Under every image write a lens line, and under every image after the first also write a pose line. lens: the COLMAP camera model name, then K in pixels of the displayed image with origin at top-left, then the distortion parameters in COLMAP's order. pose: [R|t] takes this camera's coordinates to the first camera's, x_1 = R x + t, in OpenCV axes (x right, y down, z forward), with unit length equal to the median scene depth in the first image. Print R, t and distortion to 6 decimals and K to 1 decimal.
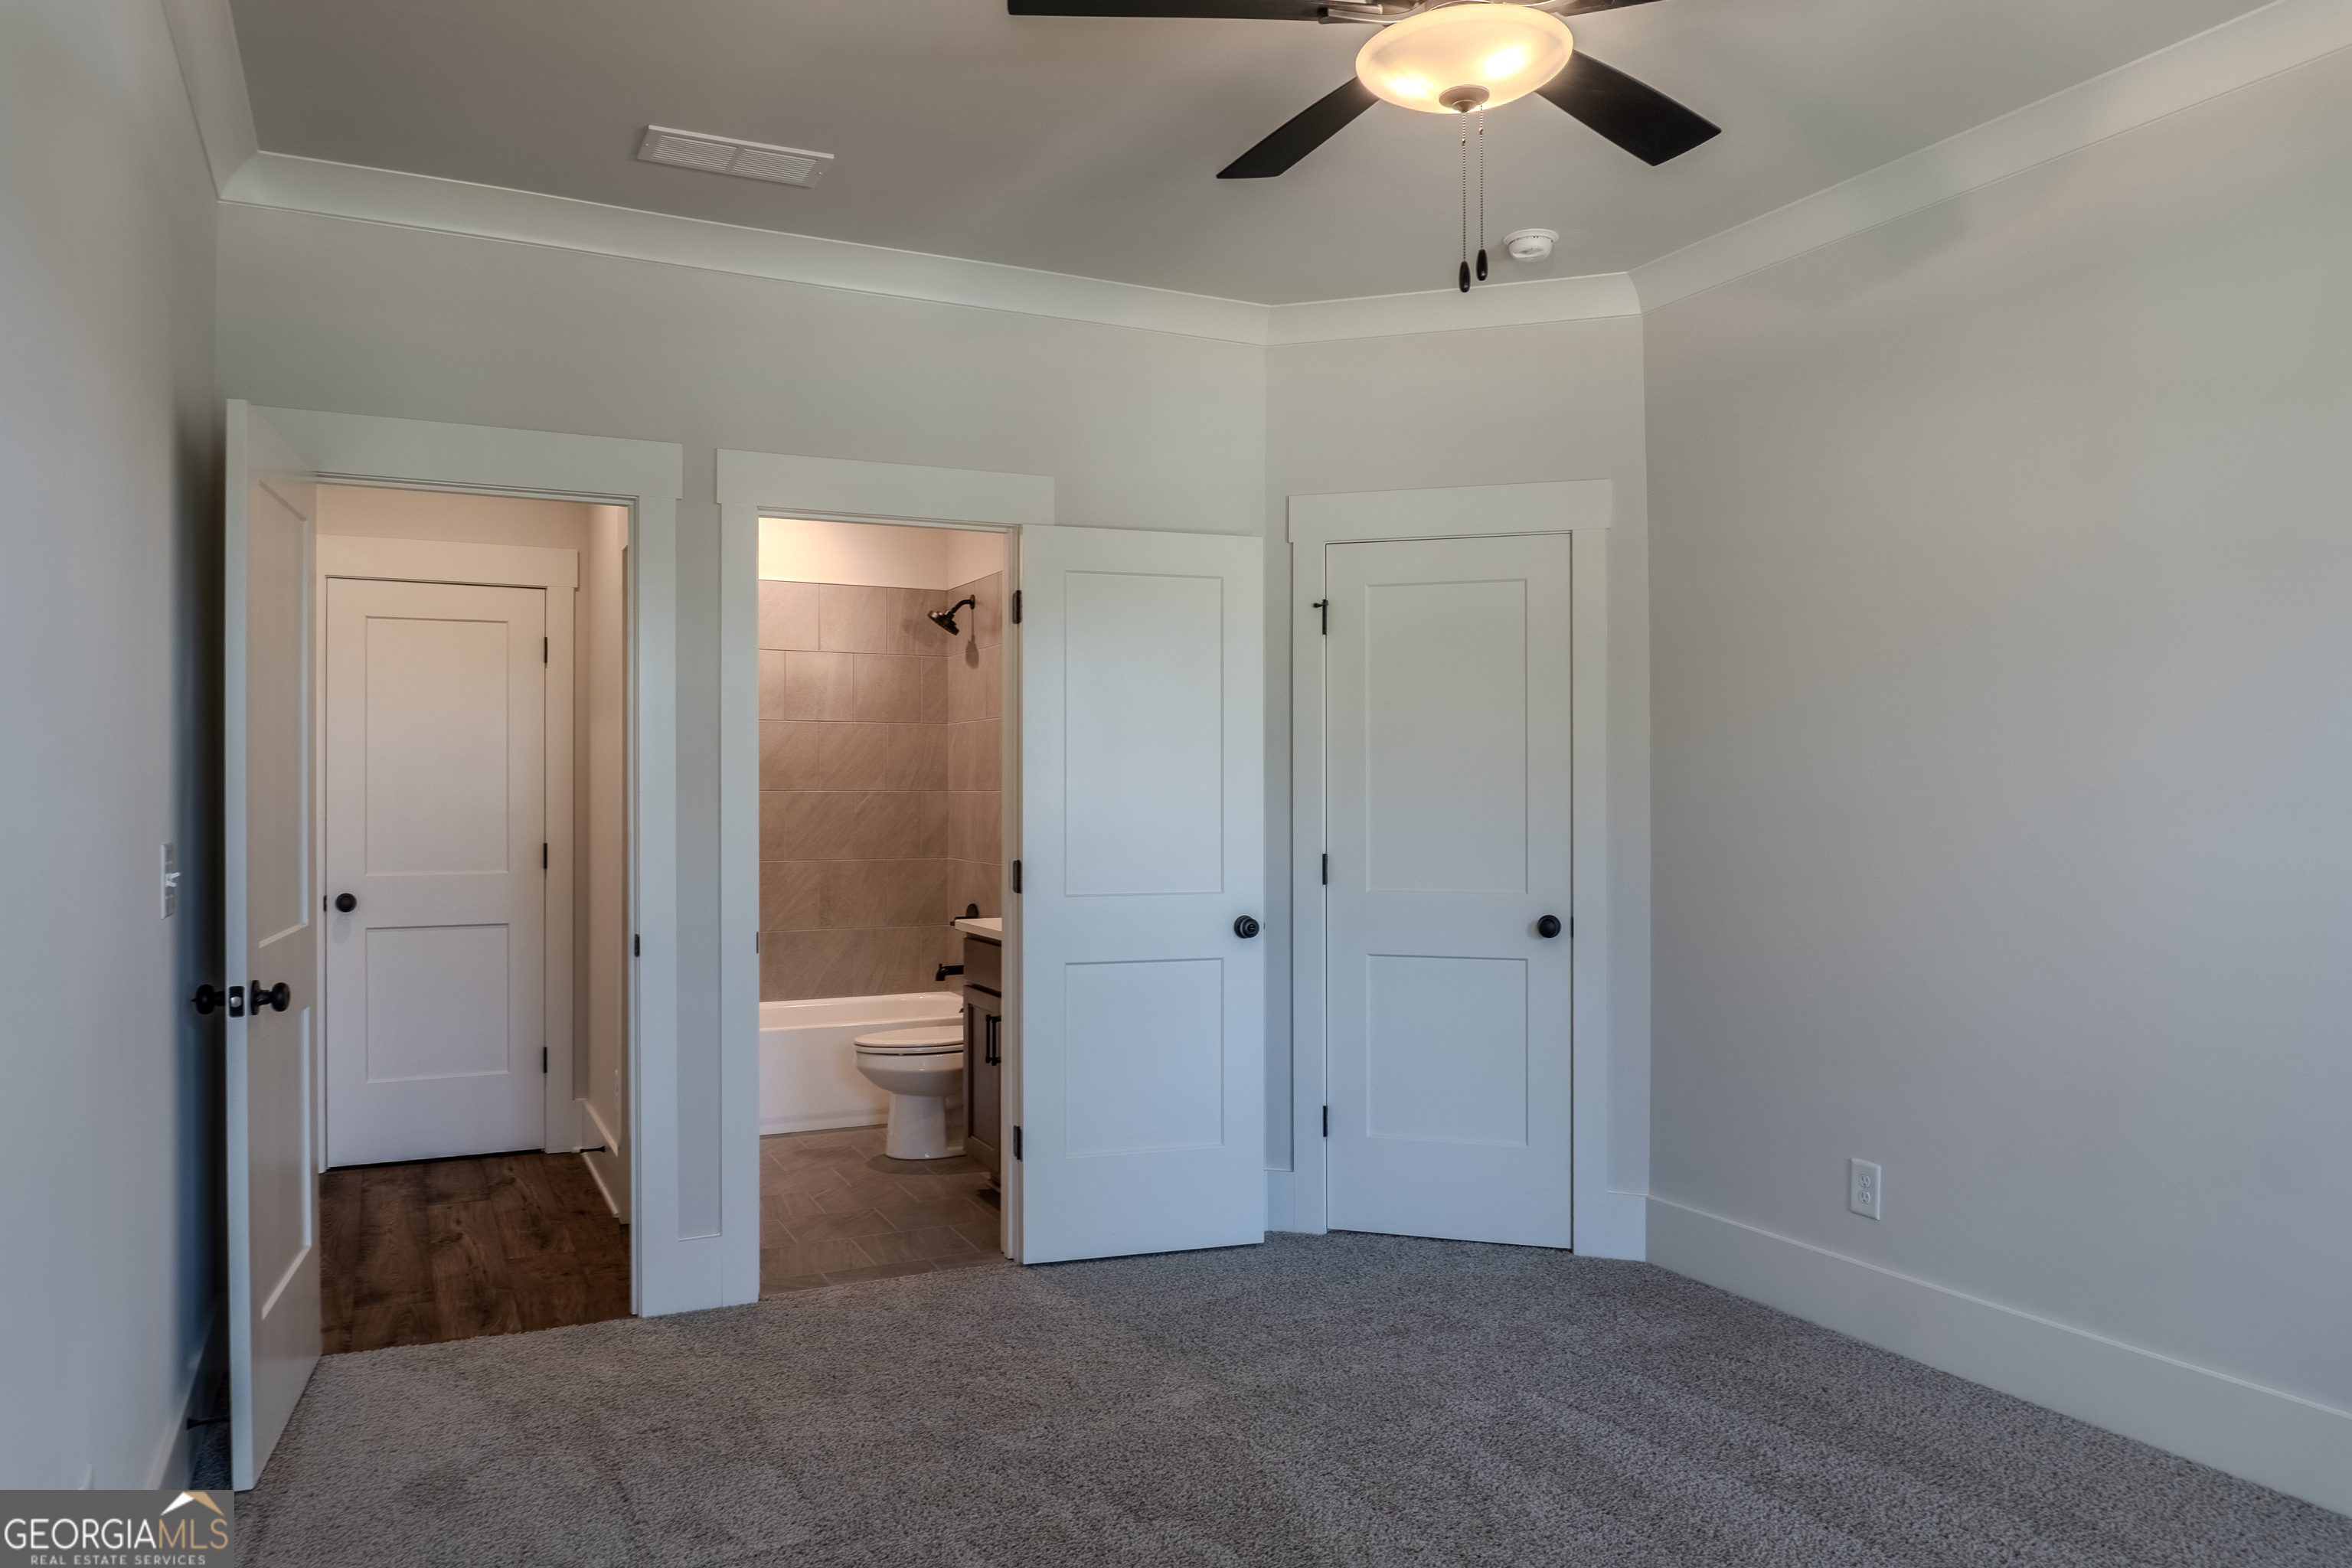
lens RADIAL K [[1602.3, 0, 1192.4], [0, 1602.3, 793.7], [0, 0, 1]] dist [-0.031539, -0.000708]
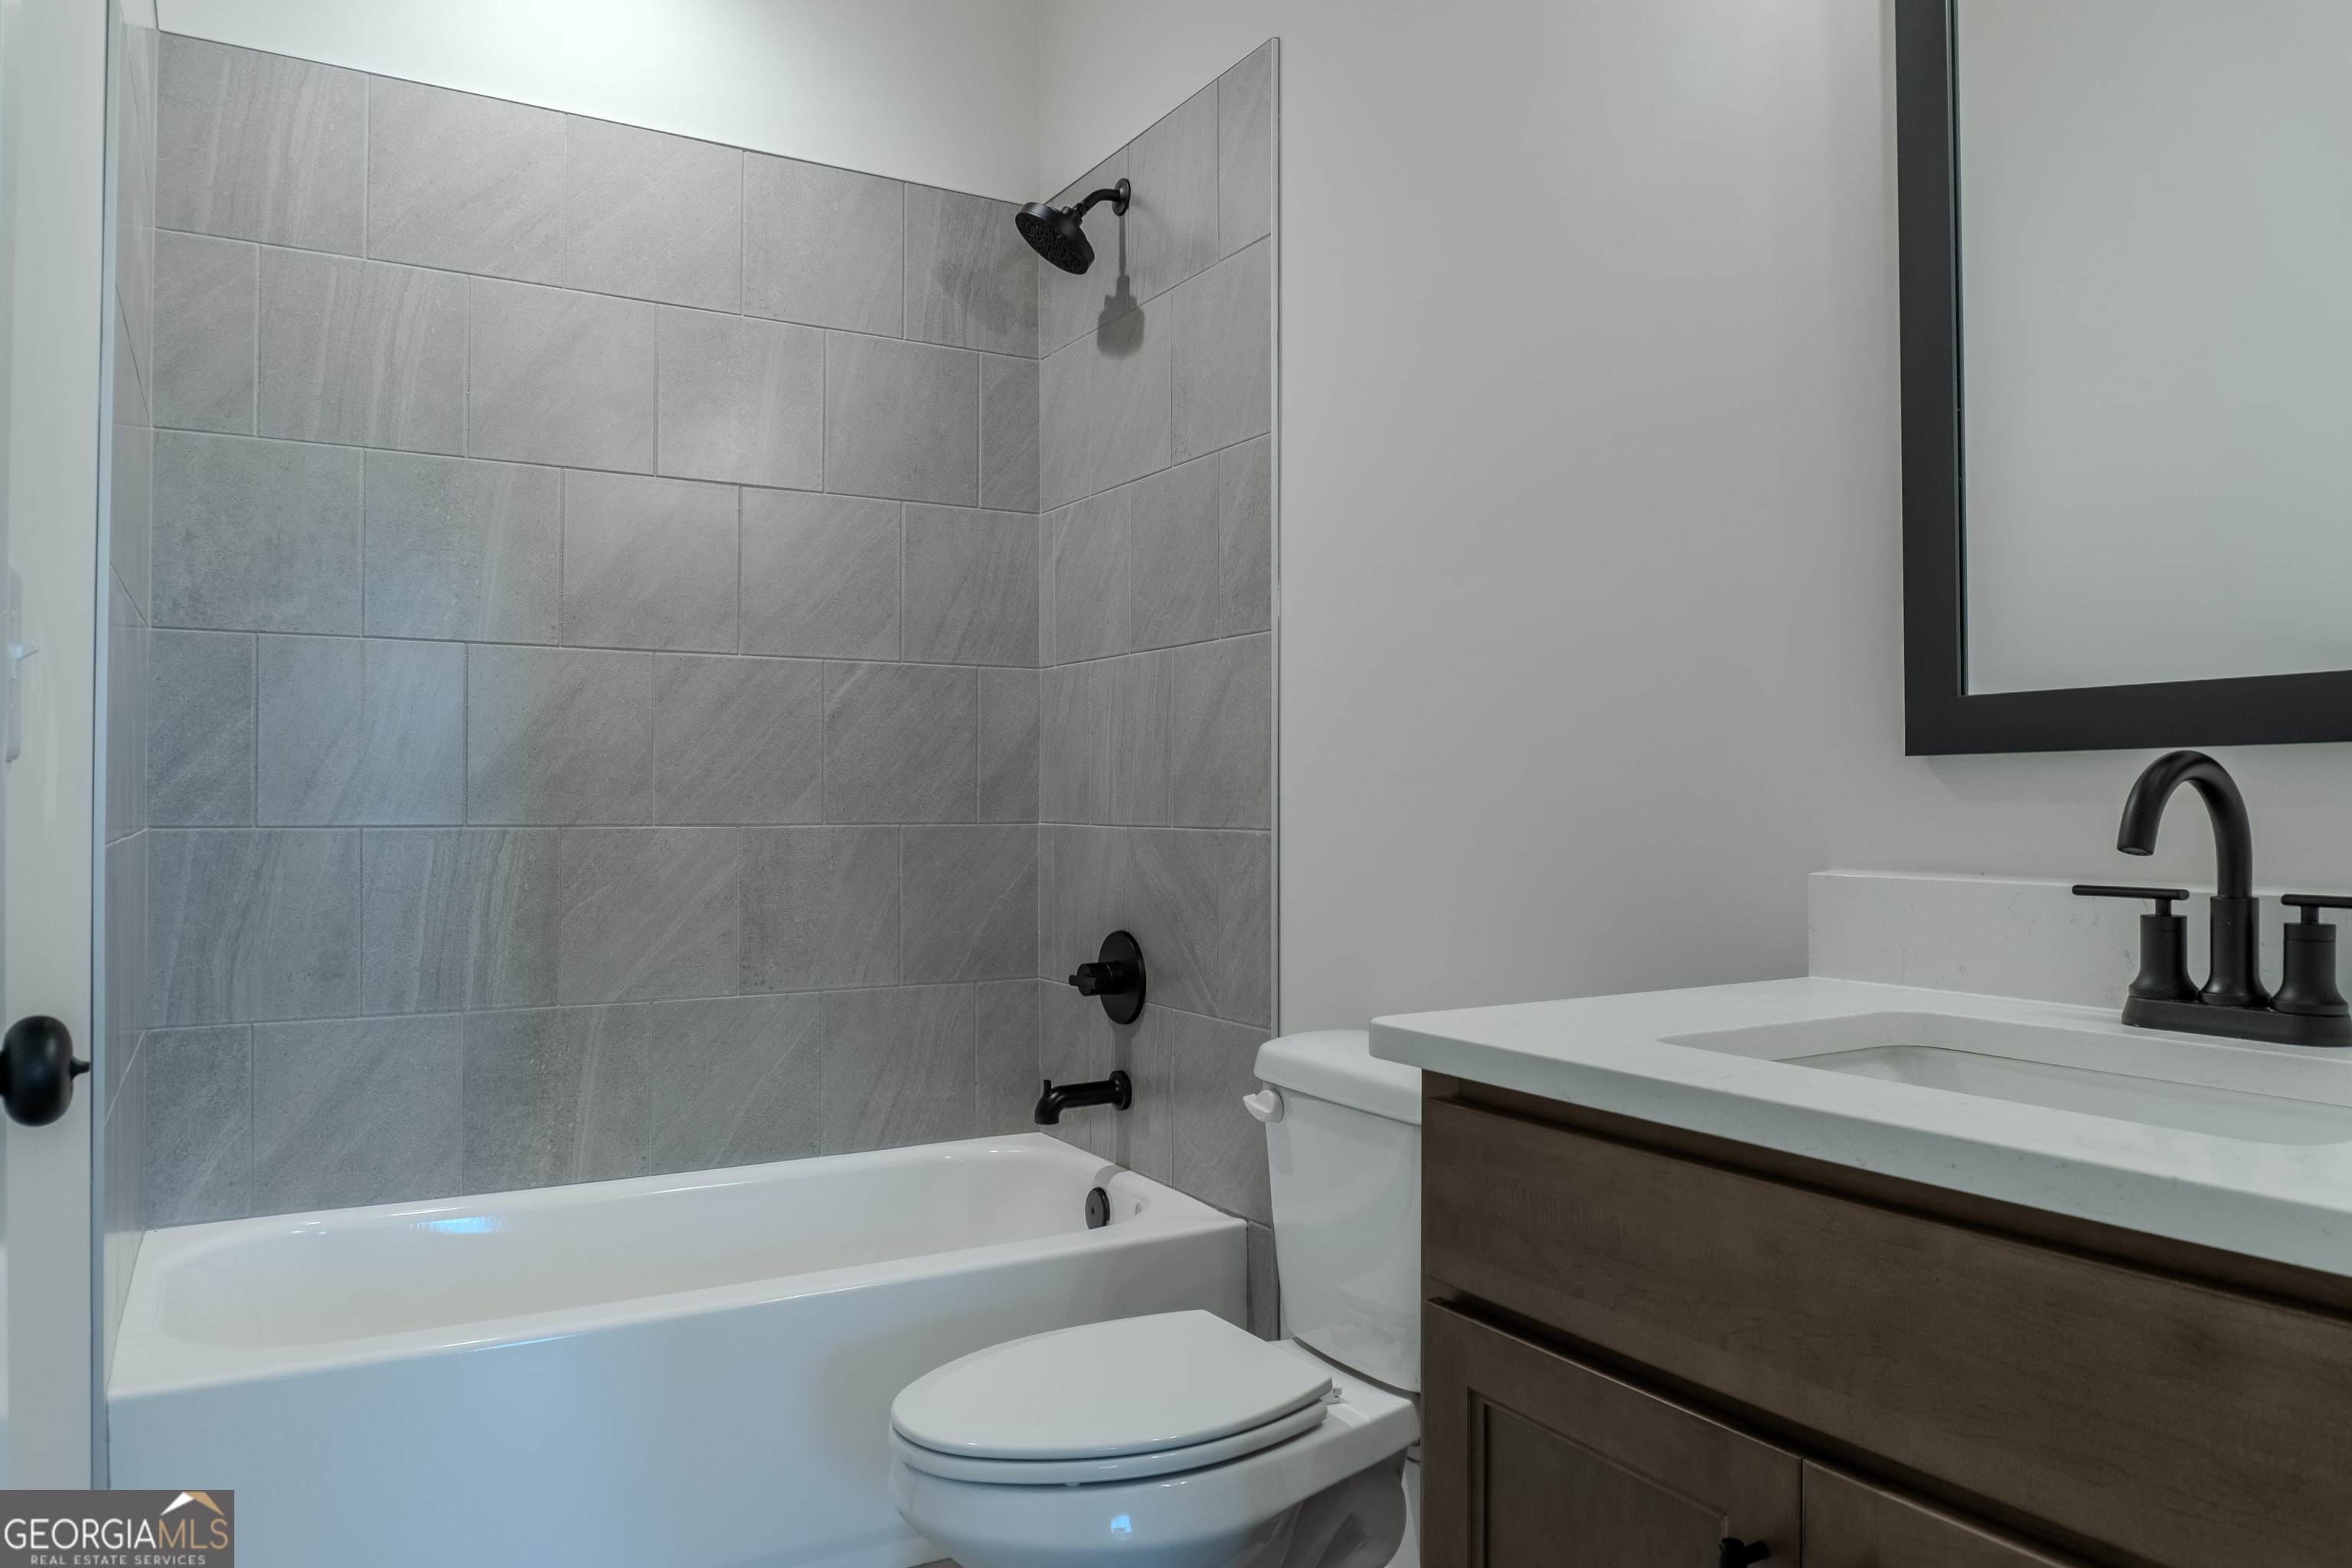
lens RADIAL K [[1589.1, 0, 1178.0], [0, 1589.1, 789.2], [0, 0, 1]] dist [-0.024579, -0.004303]
pose [[0.997693, 0.001517, 0.067874, -0.147853], [-0.001151, 0.999985, -0.005430, 0.034084], [-0.067881, 0.005339, 0.997679, 0.583506]]
